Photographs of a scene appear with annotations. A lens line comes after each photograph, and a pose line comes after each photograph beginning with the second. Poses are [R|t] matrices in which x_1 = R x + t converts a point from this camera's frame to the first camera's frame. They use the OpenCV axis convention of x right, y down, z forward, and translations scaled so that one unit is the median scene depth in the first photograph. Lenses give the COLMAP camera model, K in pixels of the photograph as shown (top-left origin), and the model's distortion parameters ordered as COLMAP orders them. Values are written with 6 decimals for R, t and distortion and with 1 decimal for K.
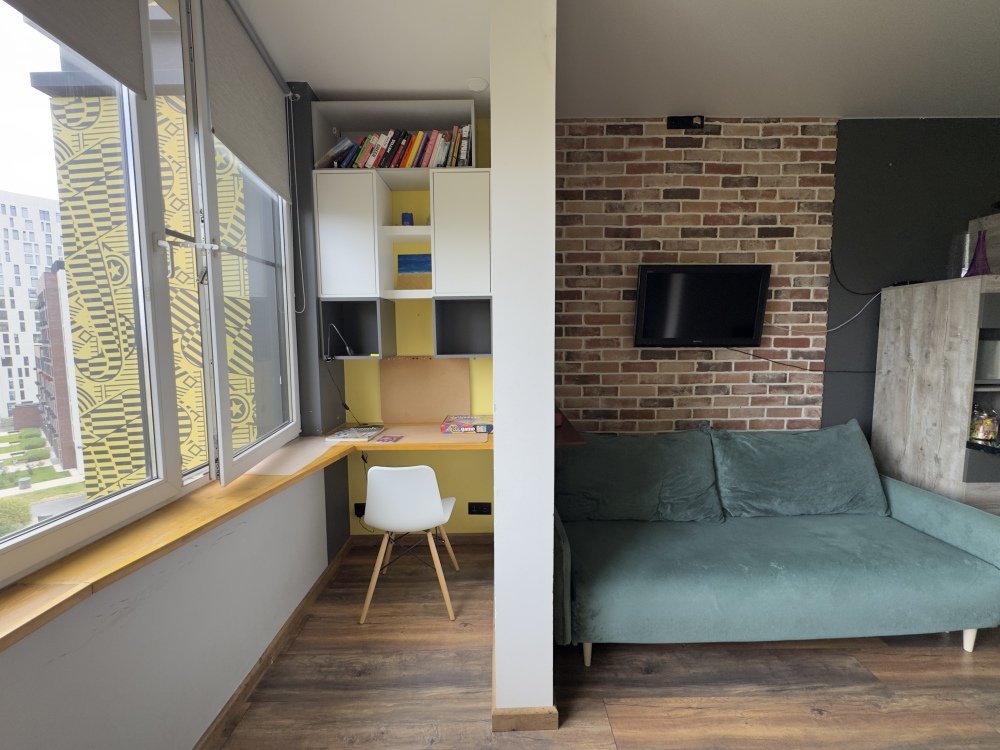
lens RADIAL K [[400.9, 0, 506.2], [0, 400.9, 375.3], [0, 0, 1]] dist [-0.006074, 0.000845]
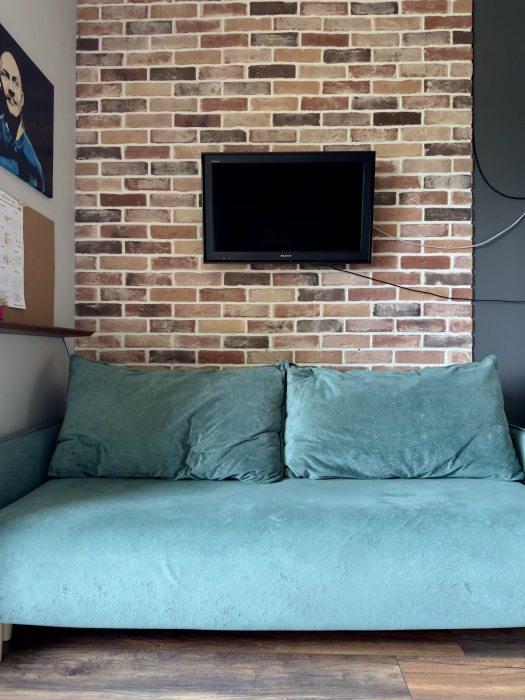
lens RADIAL K [[491.6, 0, 260.8], [0, 491.6, 354.6], [0, 0, 1]] dist [0.058518, -0.080371]
pose [[0.999354, 0.009621, -0.034640, 0.453317], [-0.012669, 0.995962, -0.088875, 0.181681], [0.033645, 0.089256, 0.995440, 0.084699]]
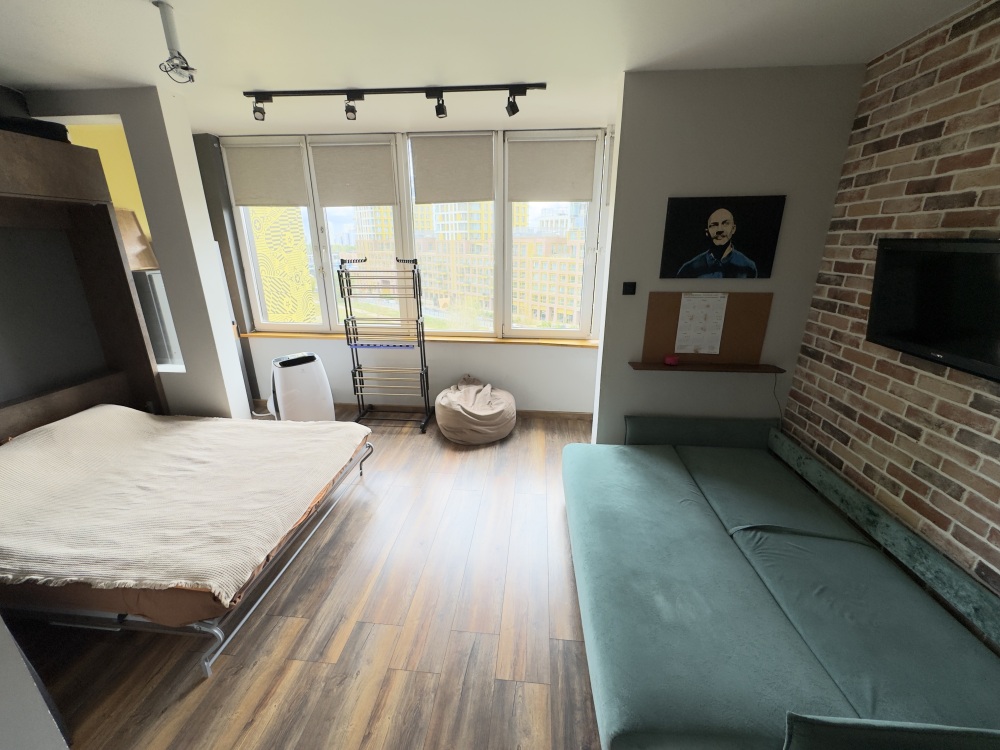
lens RADIAL K [[400.9, 0, 499.8], [0, 400.9, 371.6], [0, 0, 1]] dist [-0.006074, 0.000845]
pose [[-0.098745, 0.316440, -0.943459, 1.157468], [-0.085725, 0.941863, 0.324876, -0.207057], [0.991414, 0.112958, -0.065877, 0.318300]]
